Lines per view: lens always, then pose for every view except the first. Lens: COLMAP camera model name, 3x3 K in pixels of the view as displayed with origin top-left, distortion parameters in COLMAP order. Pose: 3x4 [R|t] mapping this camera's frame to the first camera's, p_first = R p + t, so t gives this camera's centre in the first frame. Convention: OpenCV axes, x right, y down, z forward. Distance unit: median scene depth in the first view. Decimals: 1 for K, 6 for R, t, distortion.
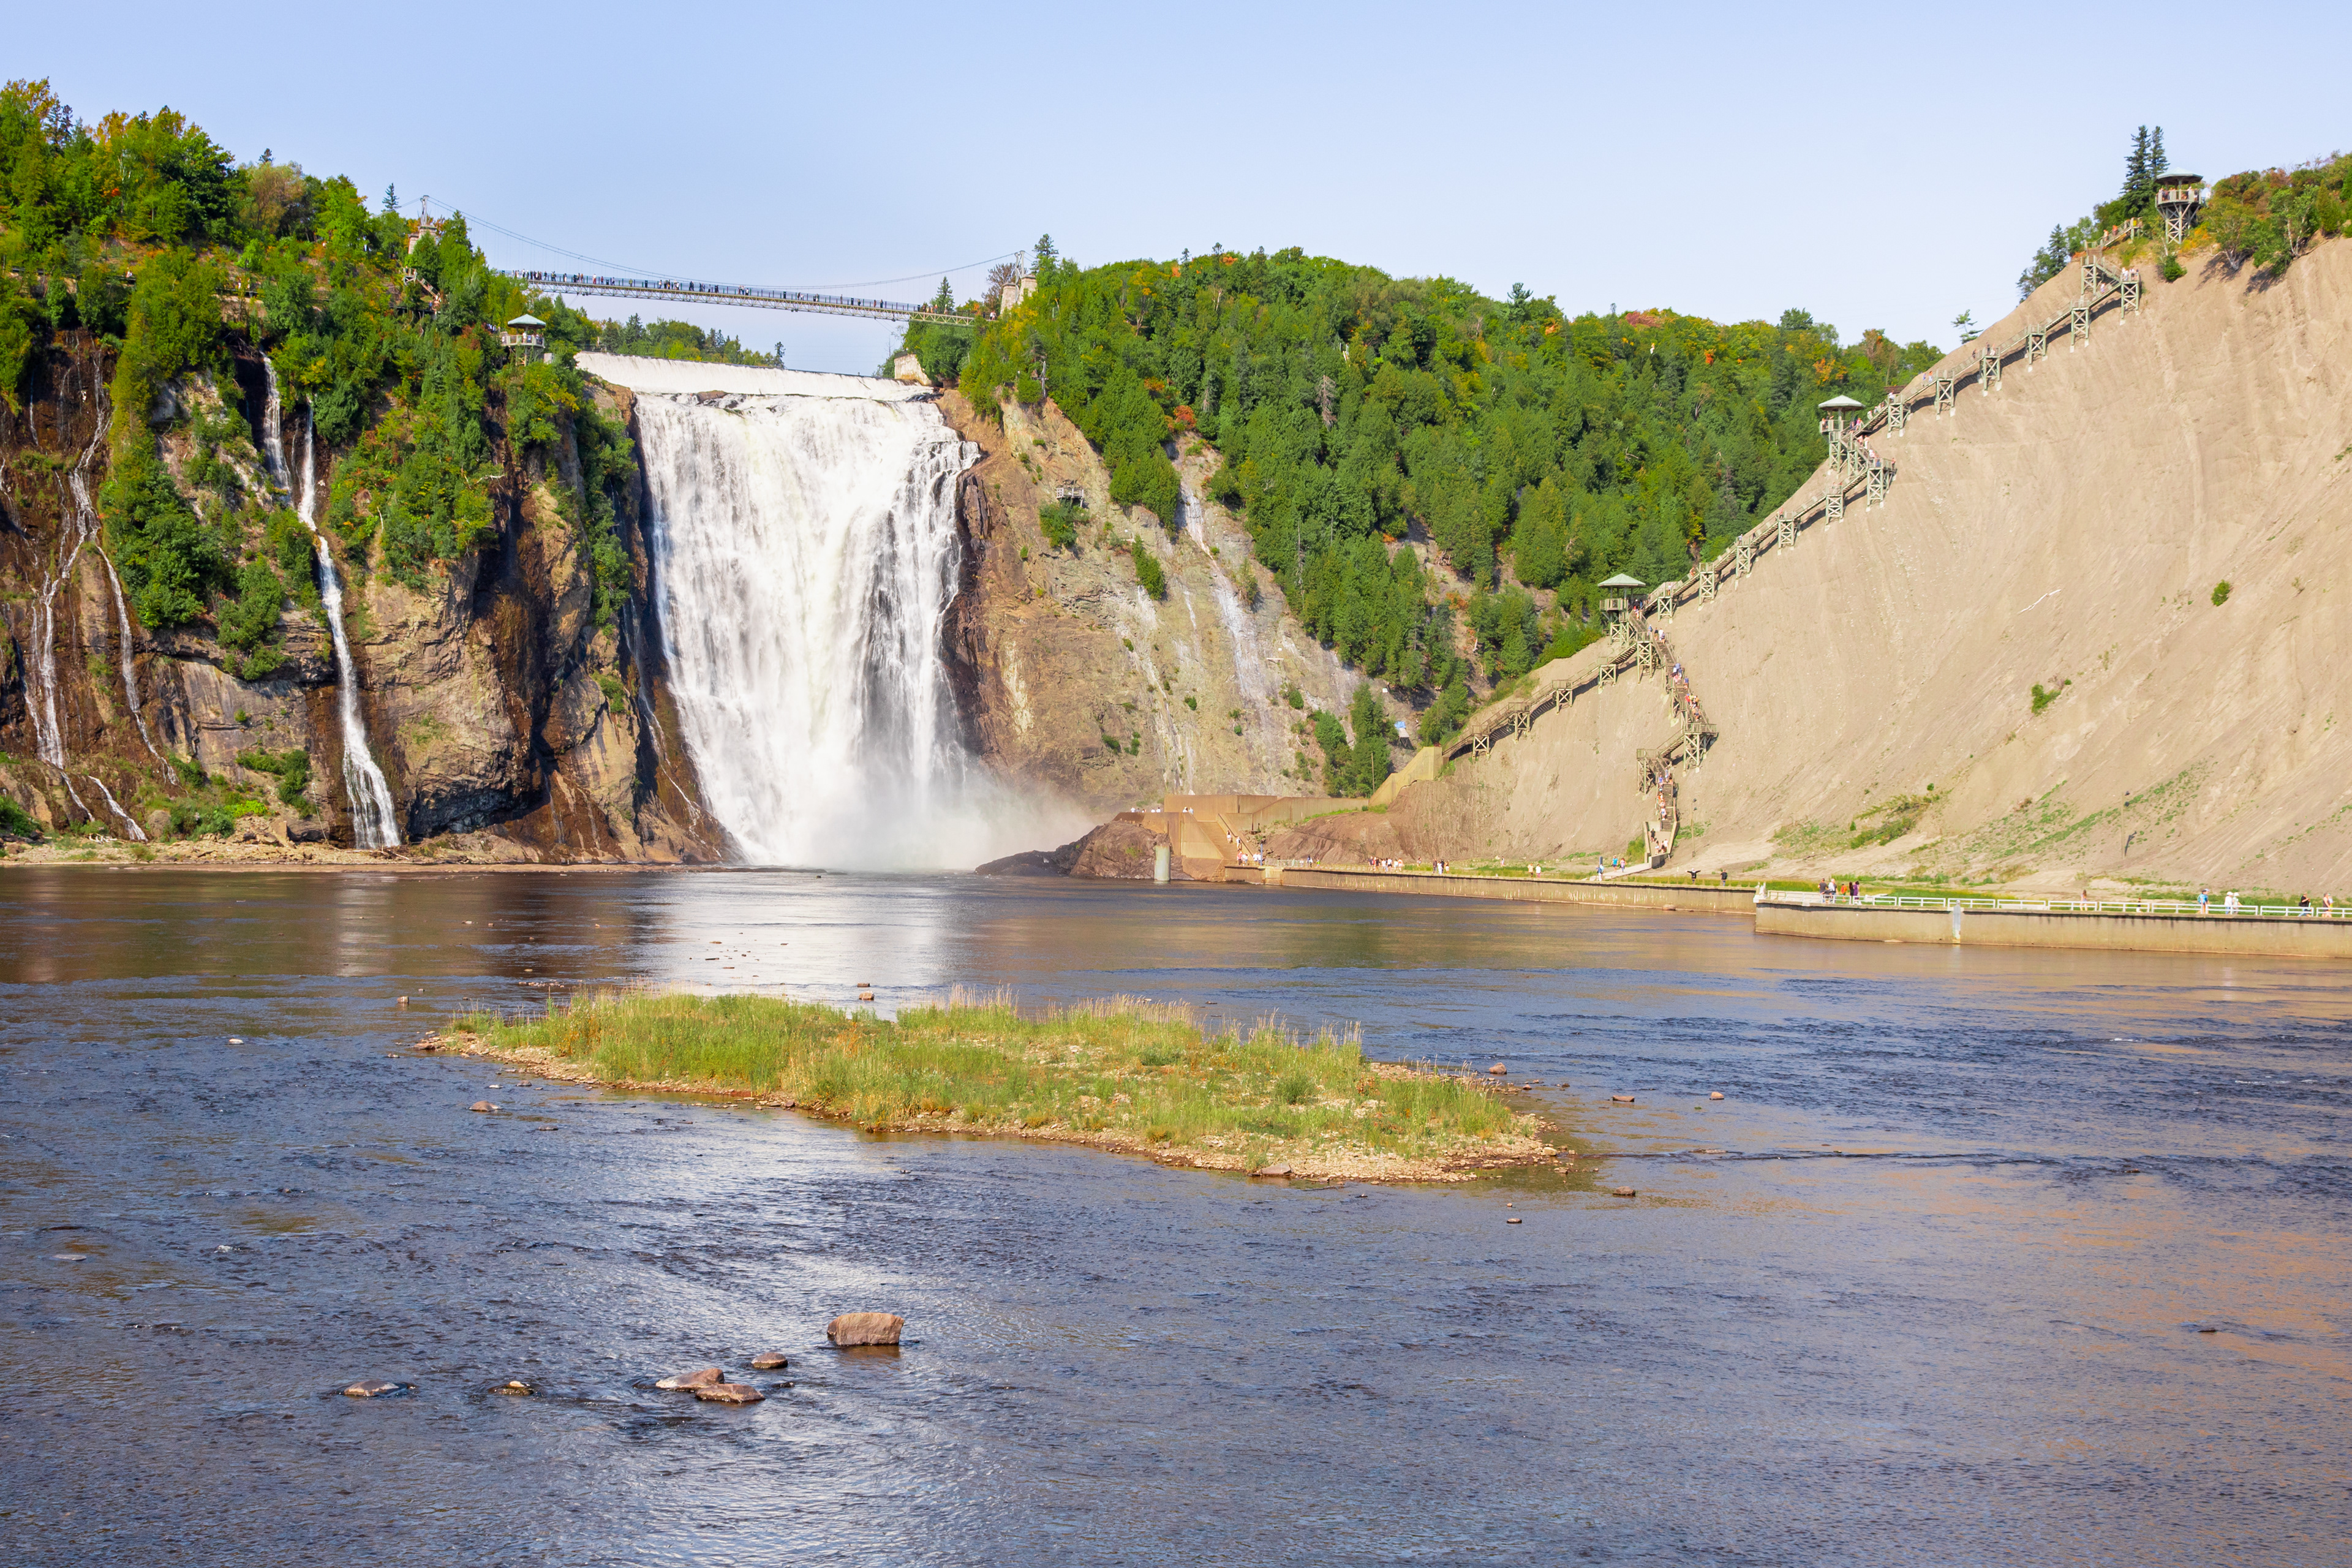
lens RADIAL K [[4398.6, 0, 1175.9], [0, 4398.6, 785.5], [0, 0, 1]] dist [0.161797, 0.000000]
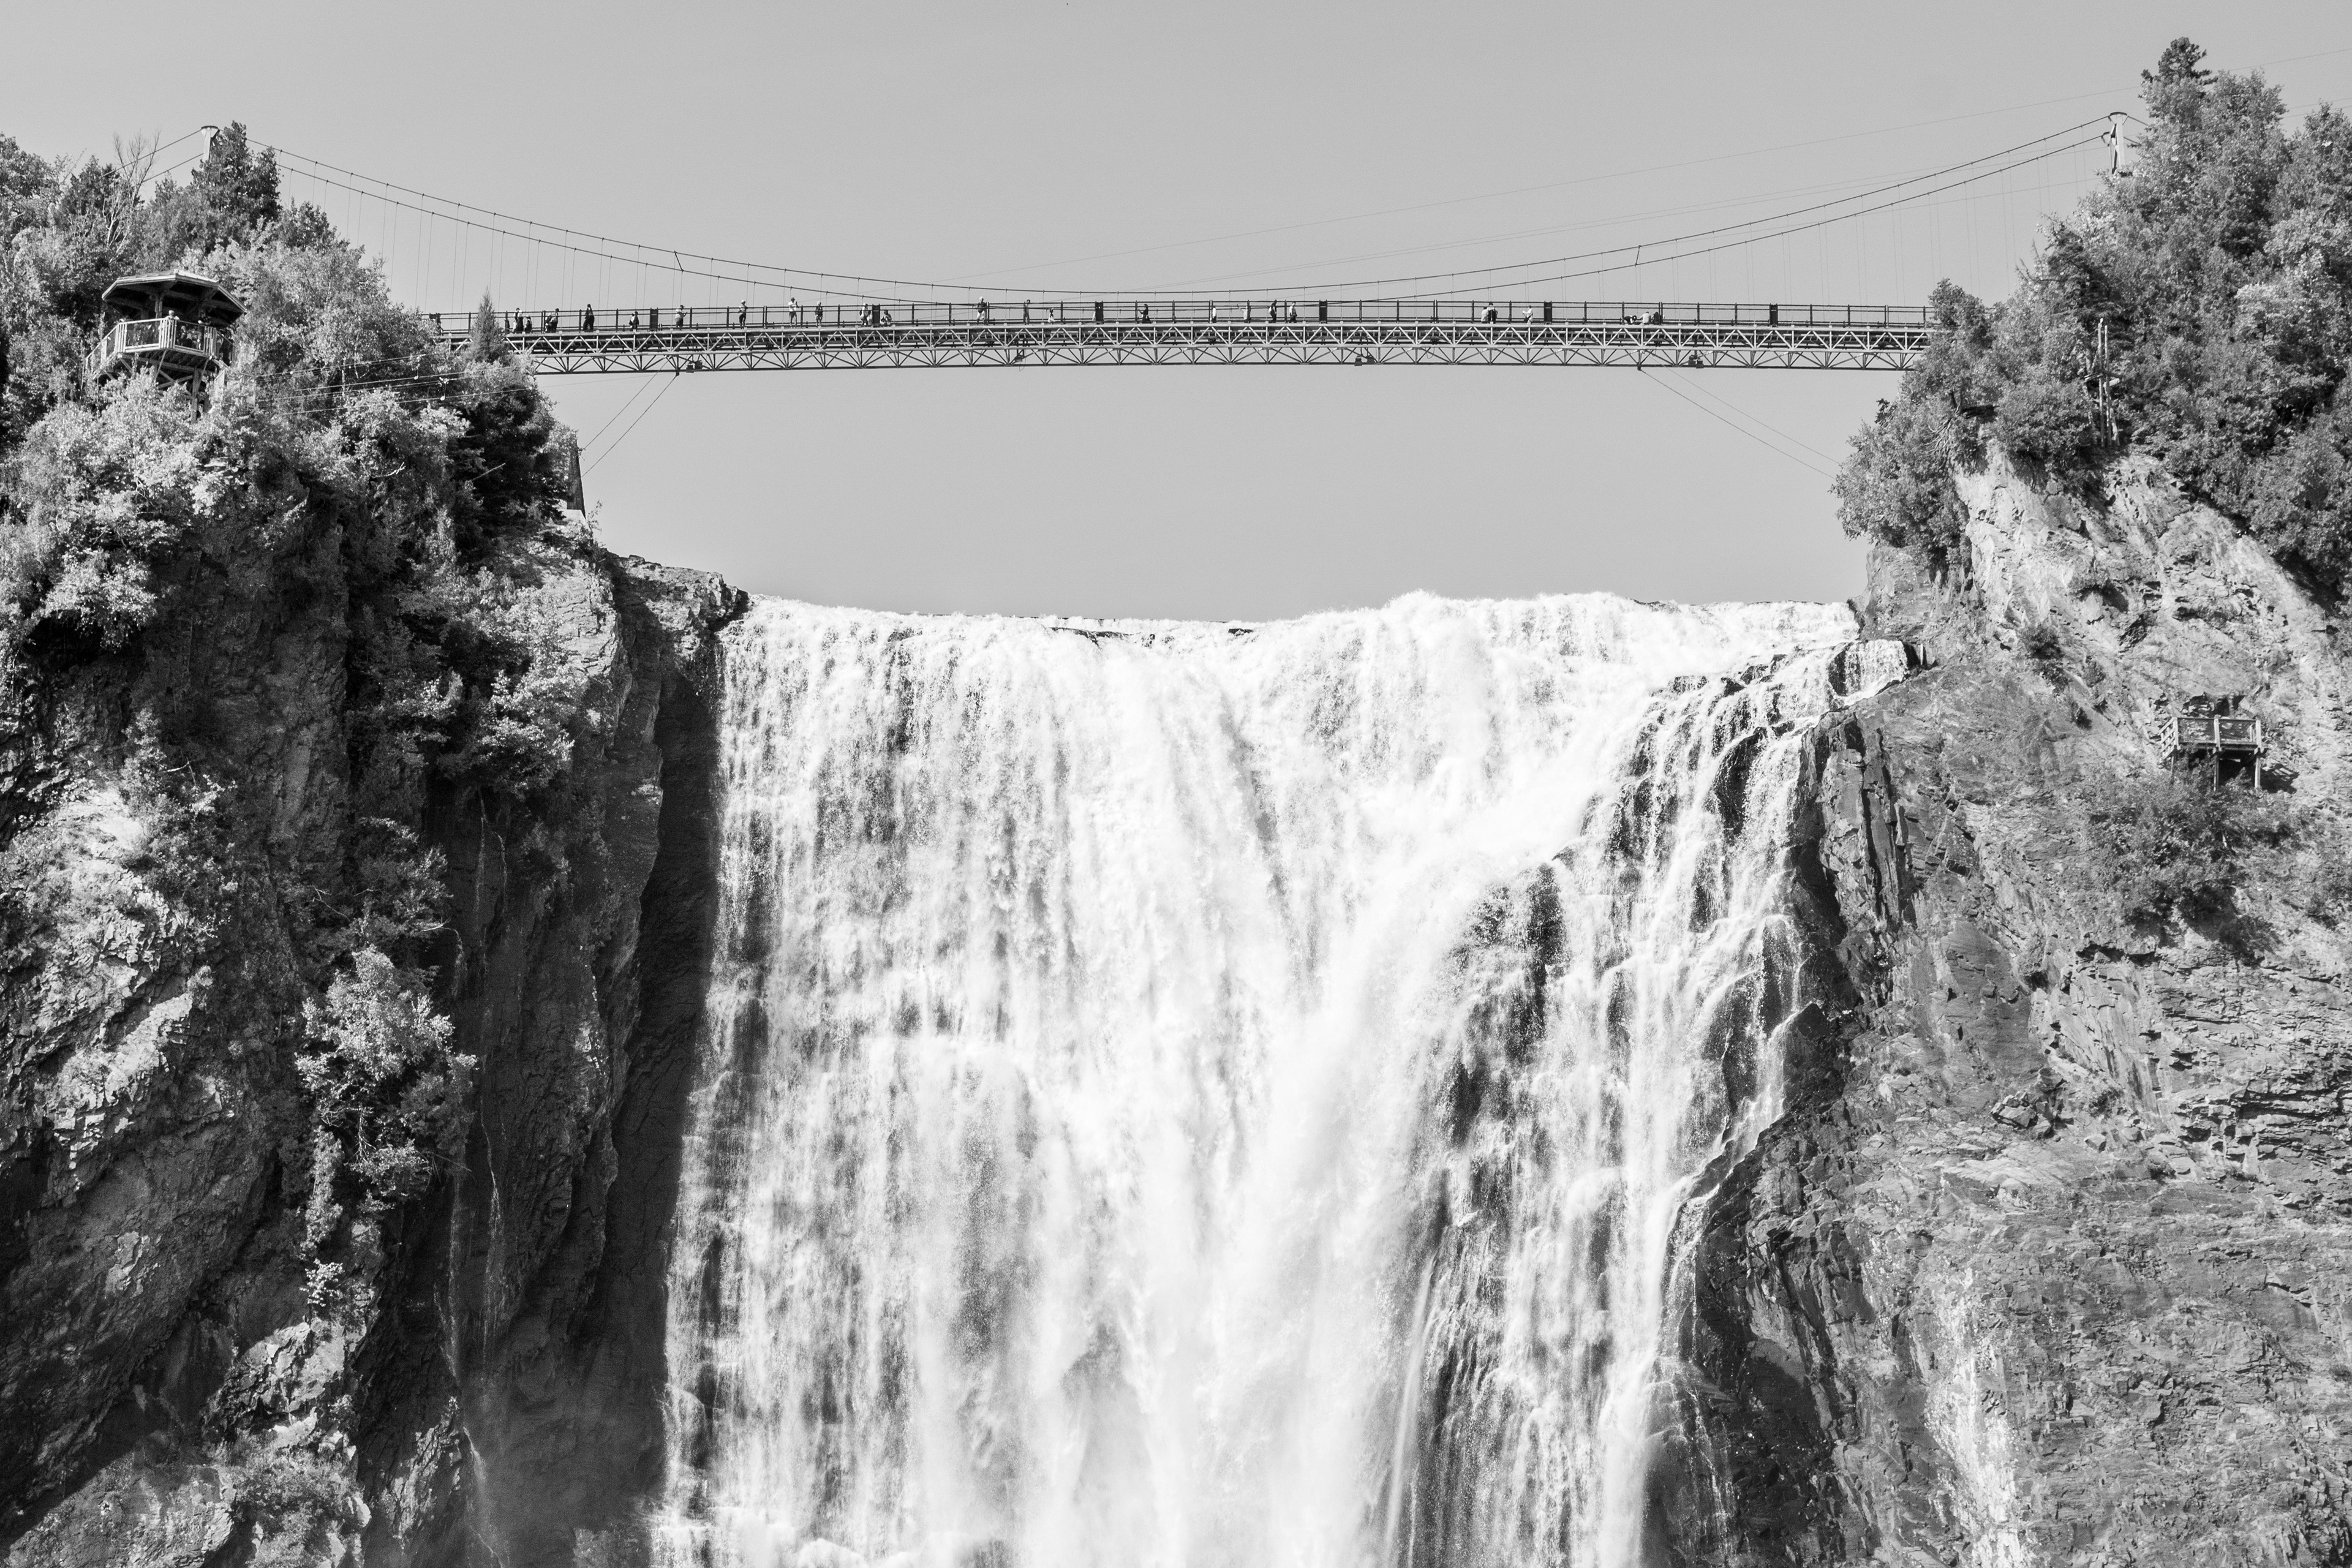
lens RADIAL K [[4398.6, 0, 1180.6], [0, 4398.6, 787.3], [0, 0, 1]] dist [0.161797, 0.000000]
pose [[0.895974, -0.133914, -0.423435, 0.034015], [0.013941, 0.961466, -0.274570, 0.009782], [0.443887, 0.240104, 0.863316, 0.745947]]
